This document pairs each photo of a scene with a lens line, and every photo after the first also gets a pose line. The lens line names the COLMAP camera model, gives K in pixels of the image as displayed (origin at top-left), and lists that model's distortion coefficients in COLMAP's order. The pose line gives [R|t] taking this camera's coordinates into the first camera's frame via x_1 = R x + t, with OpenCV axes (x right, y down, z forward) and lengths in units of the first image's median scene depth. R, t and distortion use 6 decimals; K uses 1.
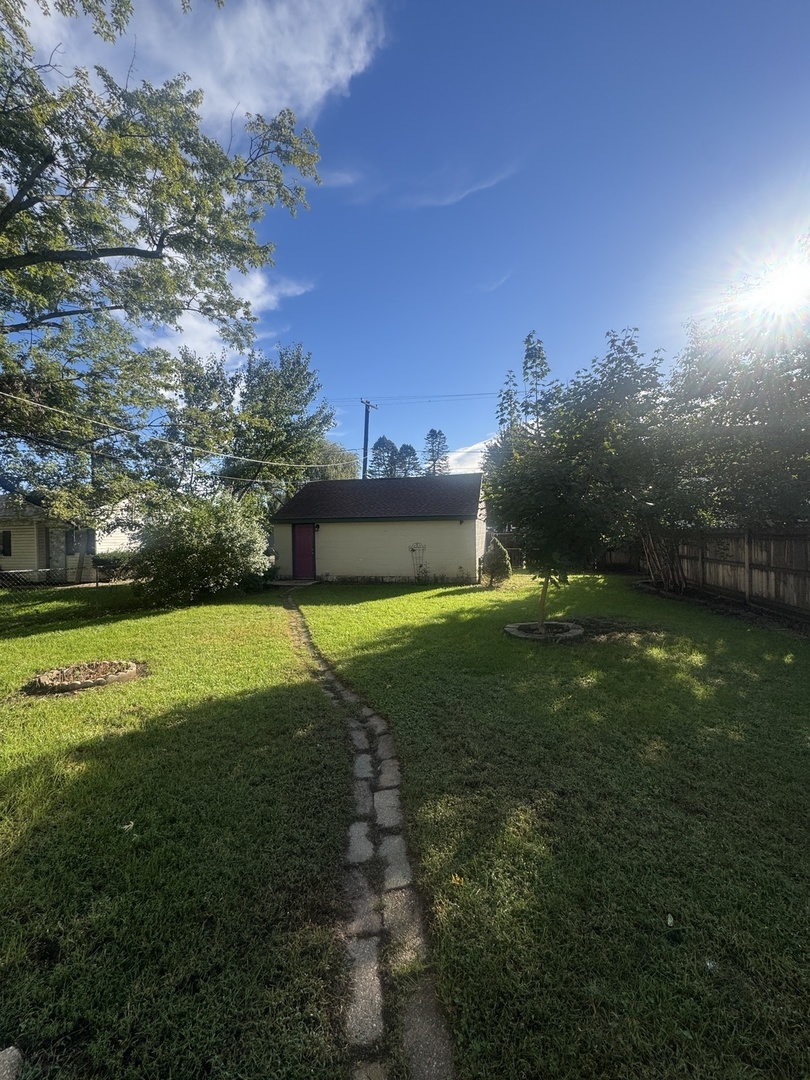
lens RADIAL K [[432.3, 0, 405.0], [0, 432.3, 538.0], [0, 0, 1]] dist [0.001402, -0.000159]
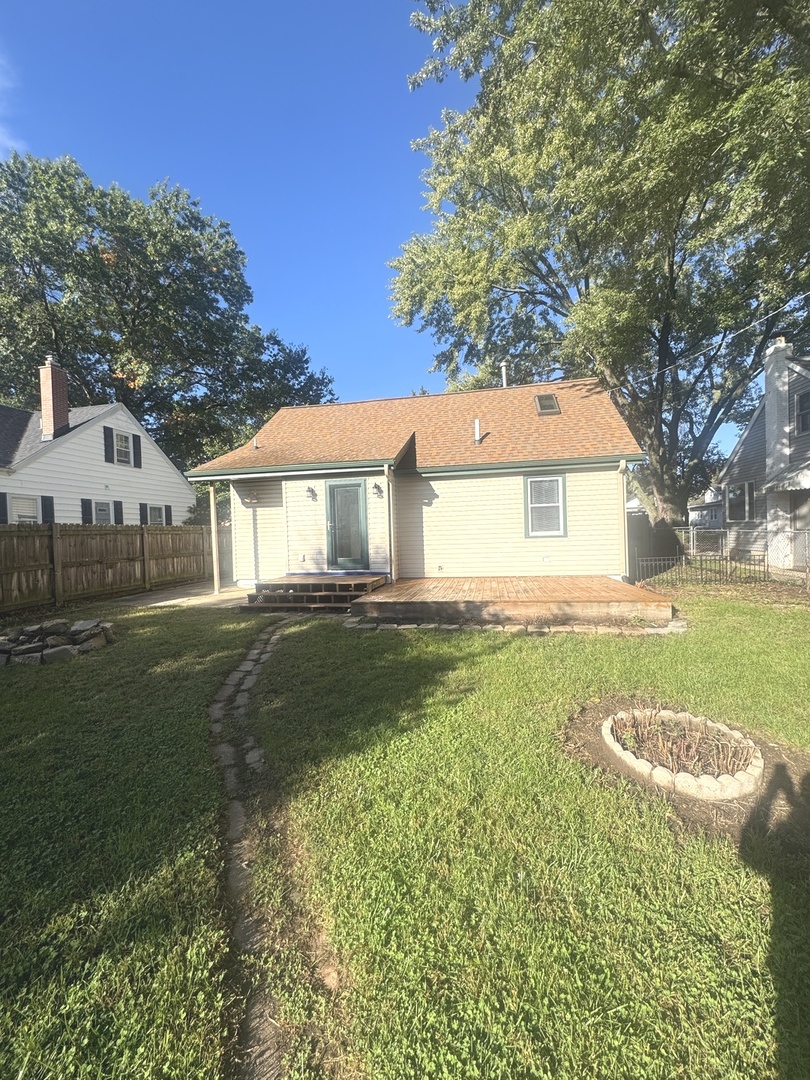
lens RADIAL K [[432.3, 0, 403.6], [0, 432.3, 539.8], [0, 0, 1]] dist [0.001402, -0.000159]
pose [[-0.999004, 0.032287, -0.030800, -0.753833], [0.031690, 0.999304, 0.019685, 0.040346], [0.031415, 0.018690, -0.999332, 3.163154]]
